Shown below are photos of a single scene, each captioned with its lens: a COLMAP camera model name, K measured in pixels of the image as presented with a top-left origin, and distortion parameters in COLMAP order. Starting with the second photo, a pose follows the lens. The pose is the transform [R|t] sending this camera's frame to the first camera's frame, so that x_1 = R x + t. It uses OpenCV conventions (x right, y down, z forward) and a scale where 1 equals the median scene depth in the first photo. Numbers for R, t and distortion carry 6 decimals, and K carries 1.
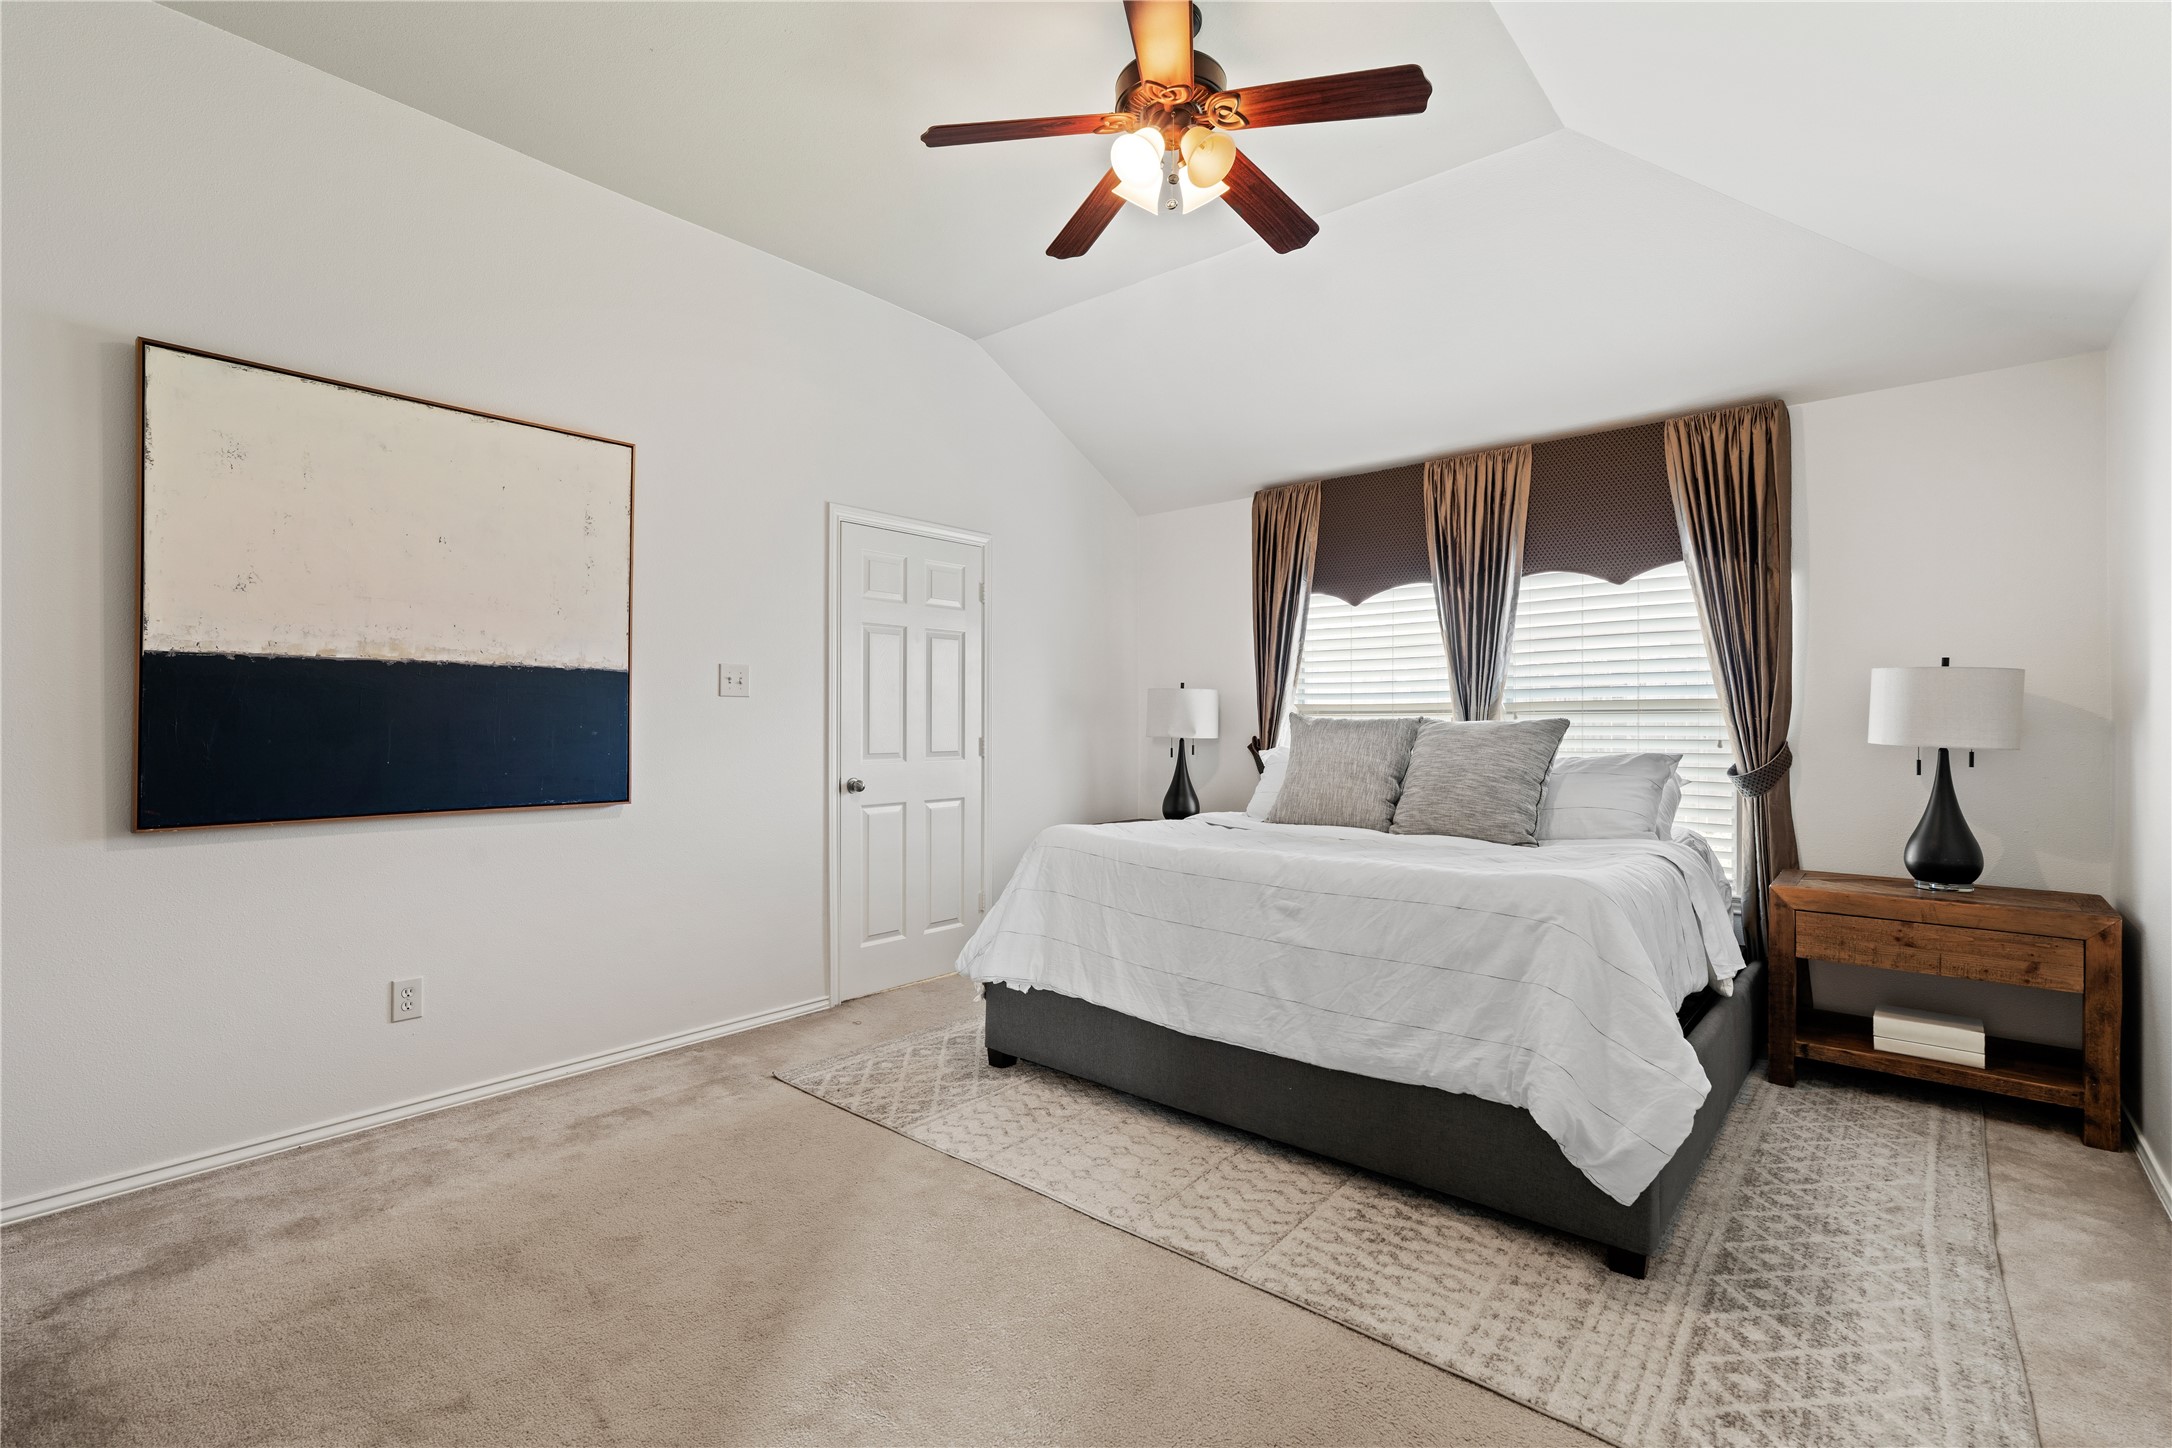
lens RADIAL K [[973.8, 0, 1085.1], [0, 973.8, 695.6], [0, 0, 1]] dist [0.000283, -0.000020]
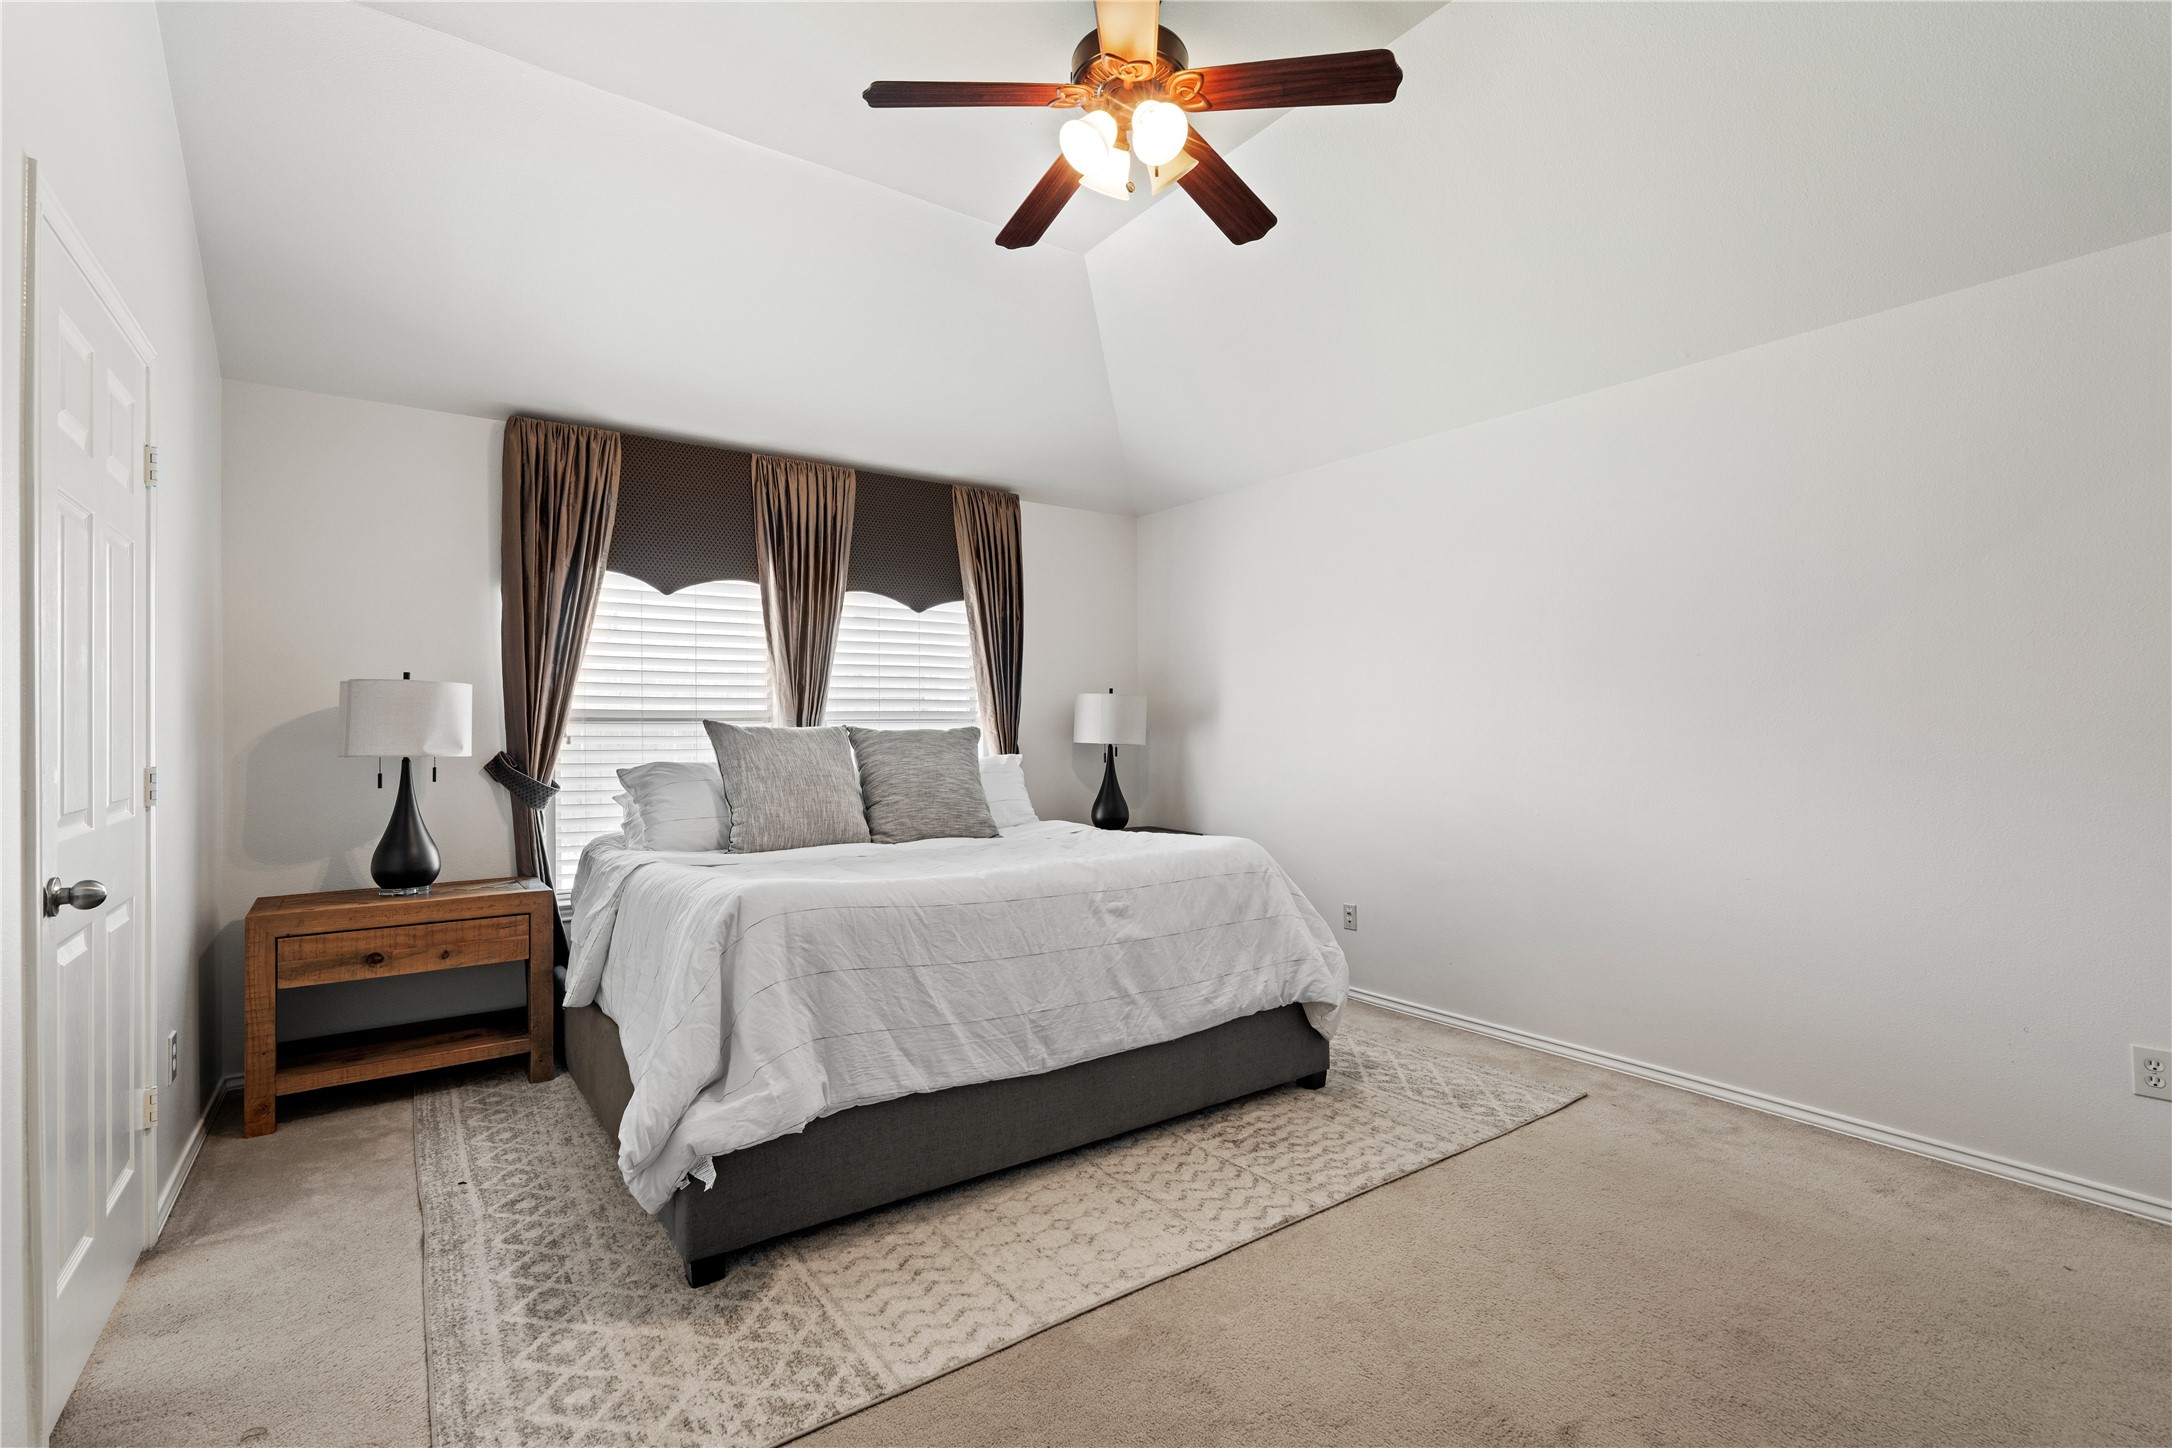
lens RADIAL K [[971.4, 0, 1086.0], [0, 971.4, 724.0], [0, 0, 1]] dist [-0.001421, 0.000068]
pose [[0.243633, 0.004209, 0.969858, -0.710356], [-0.021217, 0.999774, 0.000991, 0.018570], [-0.969635, -0.020819, 0.243667, 0.691604]]
